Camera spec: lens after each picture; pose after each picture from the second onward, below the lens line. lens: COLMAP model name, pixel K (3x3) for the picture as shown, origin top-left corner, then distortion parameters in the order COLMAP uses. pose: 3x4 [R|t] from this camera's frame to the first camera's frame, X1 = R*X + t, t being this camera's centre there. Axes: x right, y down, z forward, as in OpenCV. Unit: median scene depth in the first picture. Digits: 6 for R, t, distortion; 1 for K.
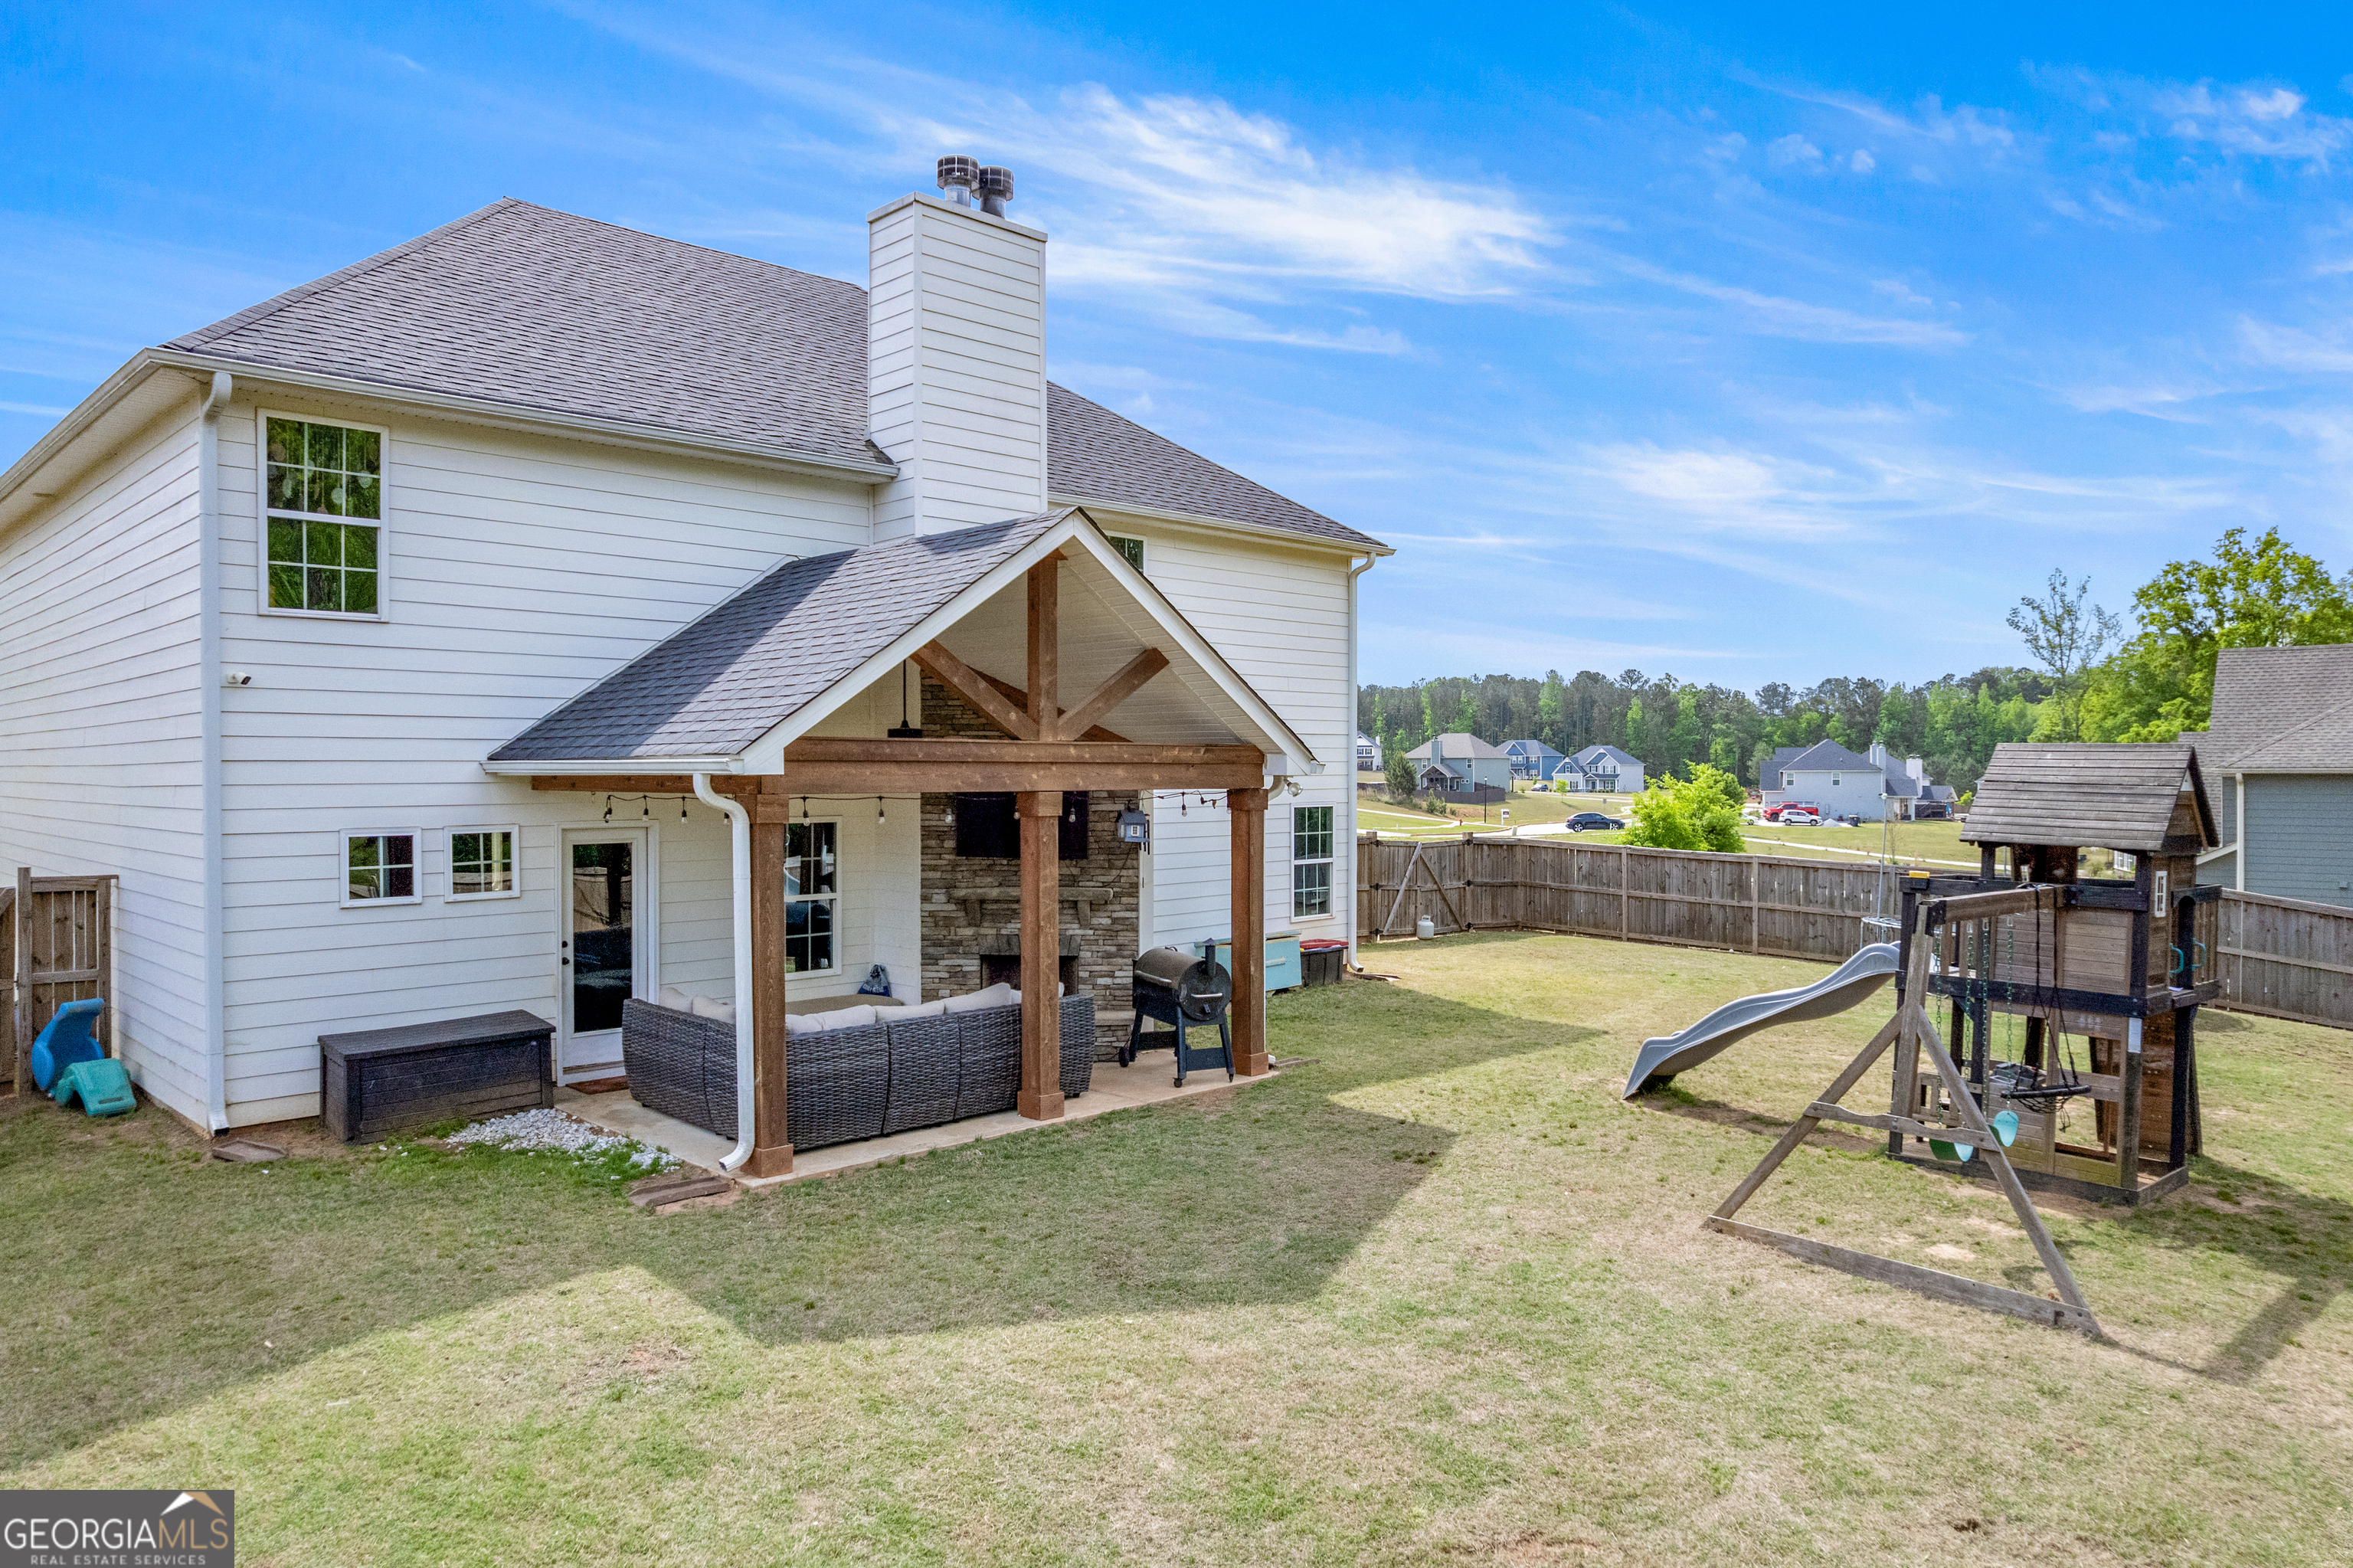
lens RADIAL K [[1513.5, 0, 1173.9], [0, 1513.5, 776.7], [0, 0, 1]] dist [-0.060726, 0.038056]
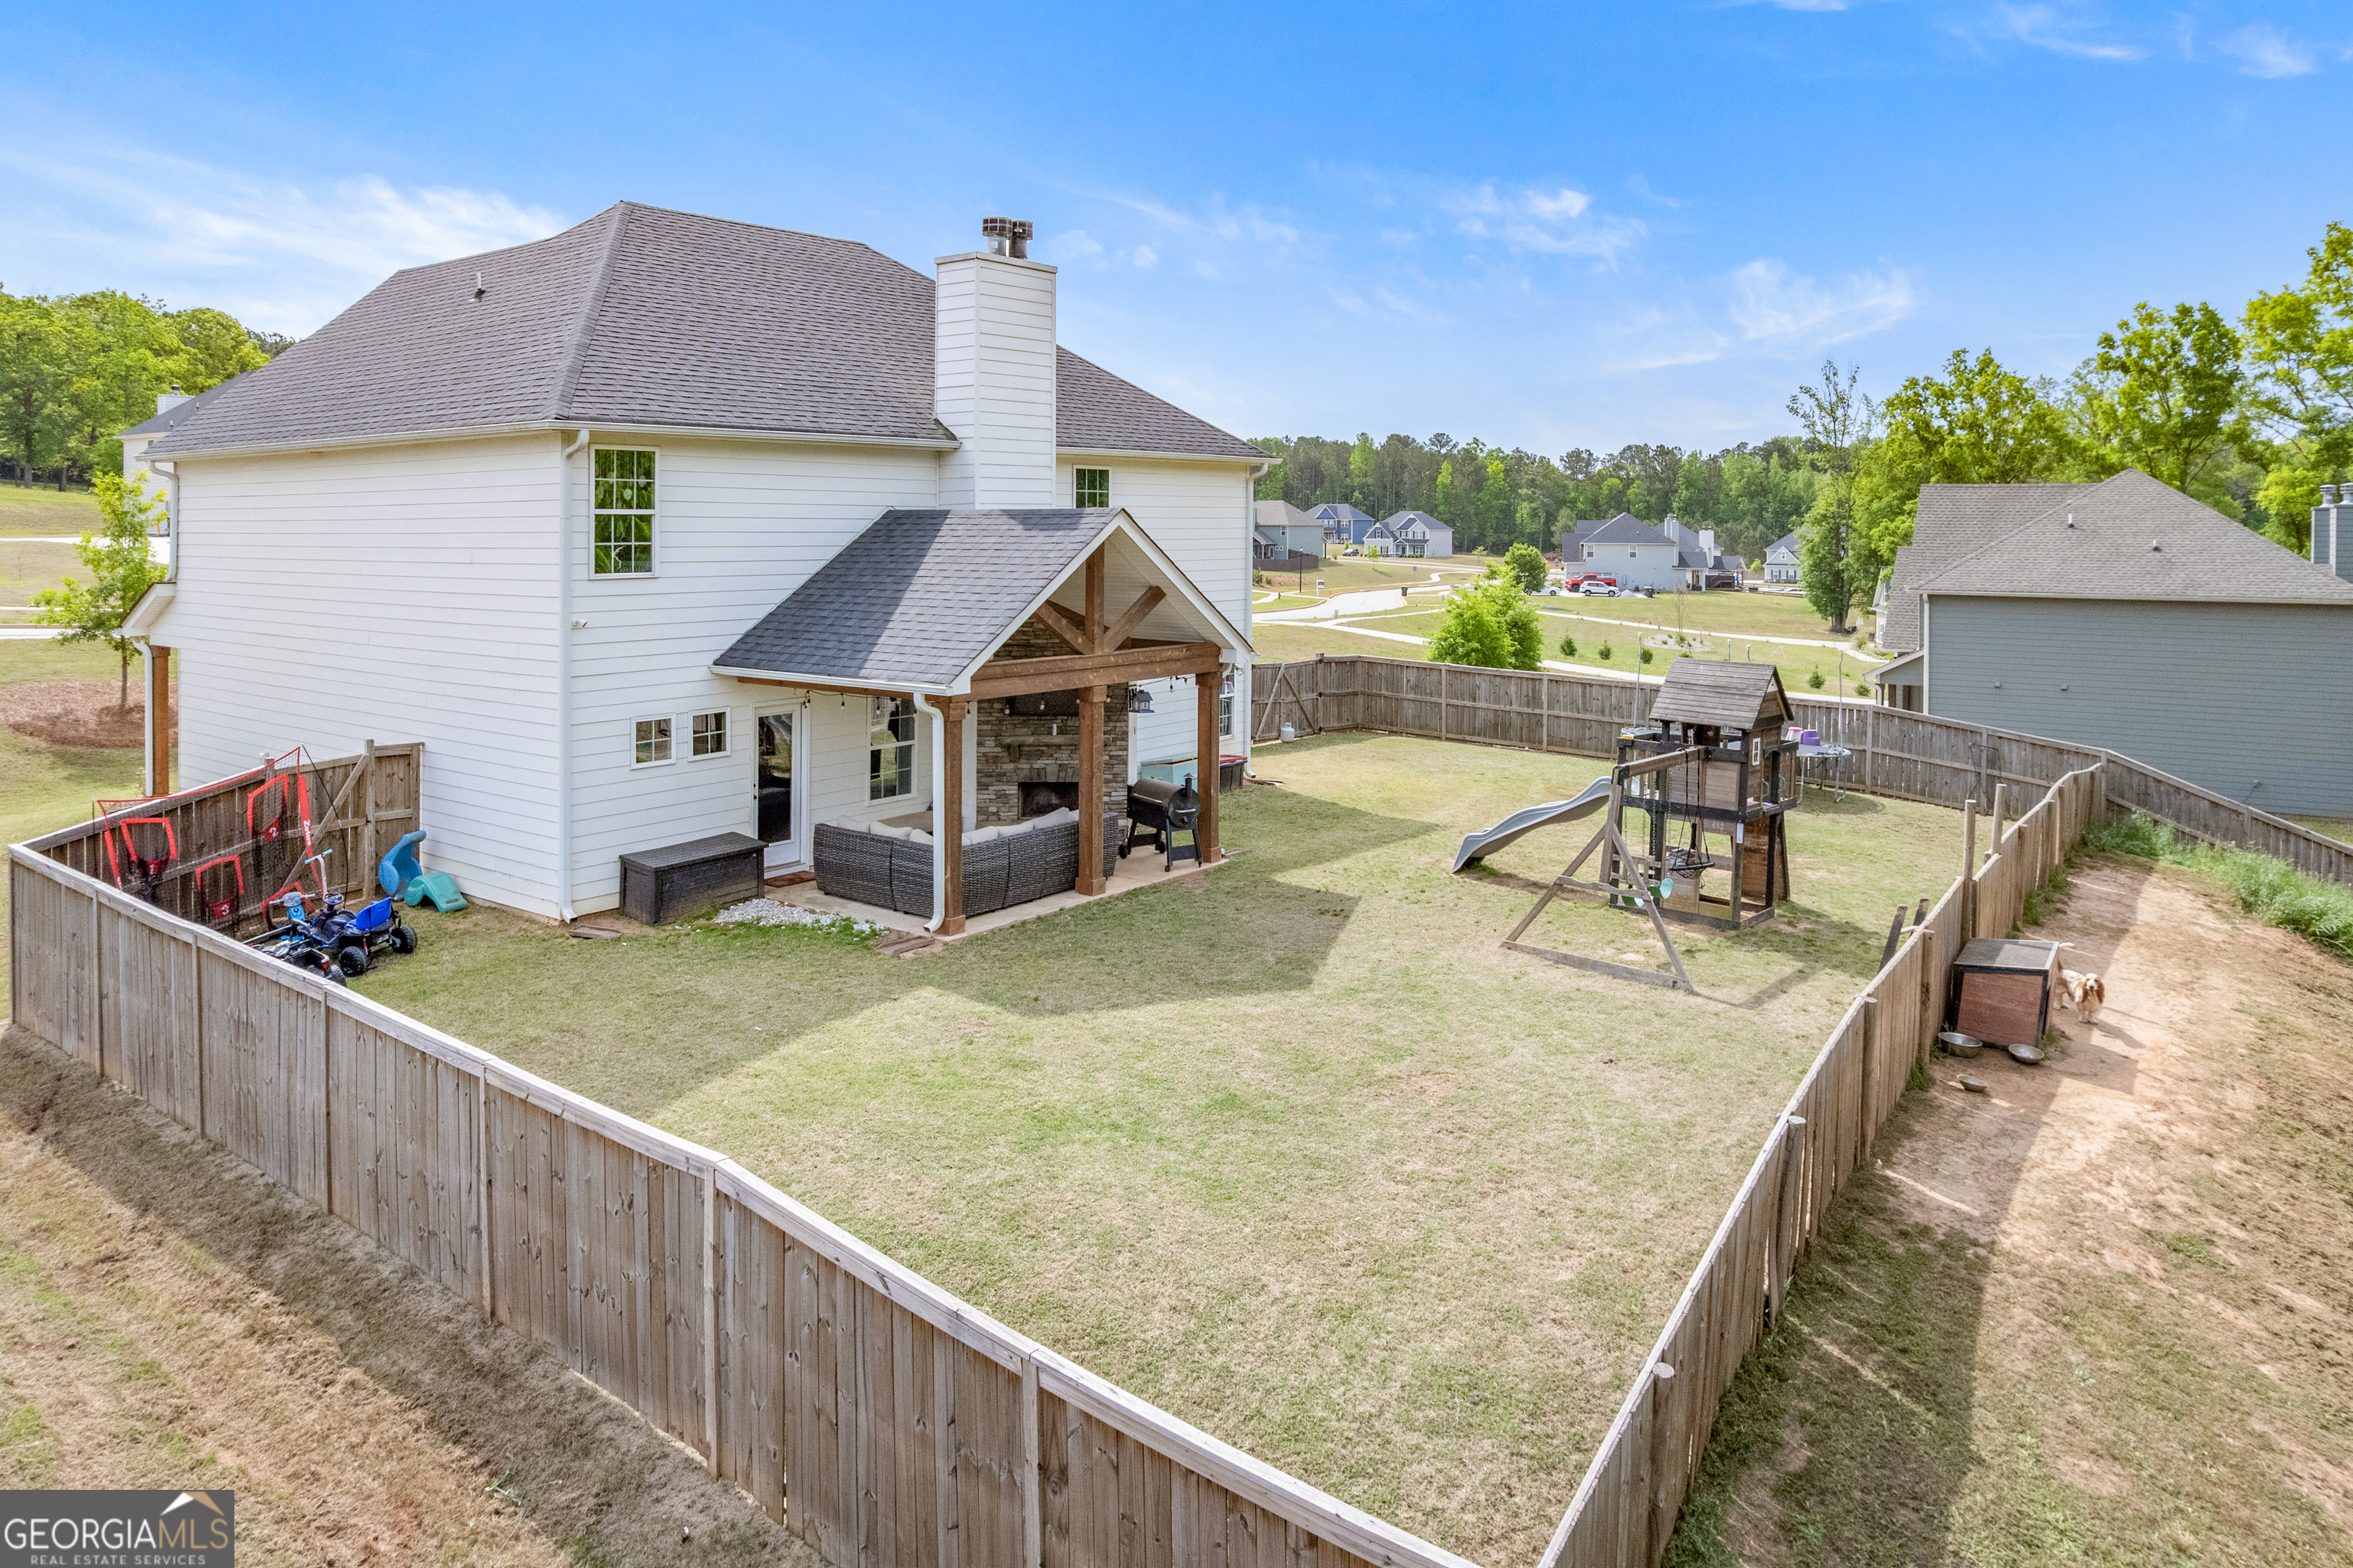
lens RADIAL K [[1567.2, 0, 1189.3], [0, 1567.2, 534.8], [0, 0, 1]] dist [-0.025086, 0.000565]
pose [[0.990655, 0.004726, 0.136309, -0.184136], [-0.004809, 0.999988, 0.000280, -0.128765], [-0.136306, -0.000933, 0.990666, -0.541774]]
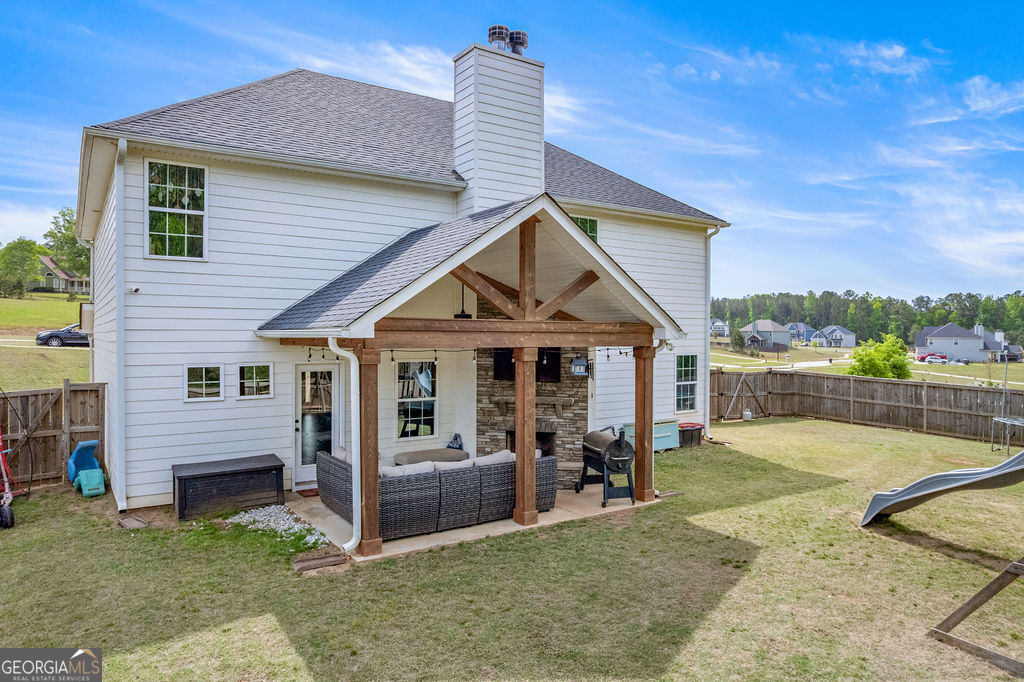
lens RADIAL K [[656.5, 0, 511.1], [0, 656.5, 337.1], [0, 0, 1]] dist [-0.081390, 0.078815]
pose [[0.982600, 0.004664, -0.185675, 0.036912], [-0.005100, 0.999985, -0.001874, -0.001269], [0.185664, 0.002788, 0.982609, 0.183247]]
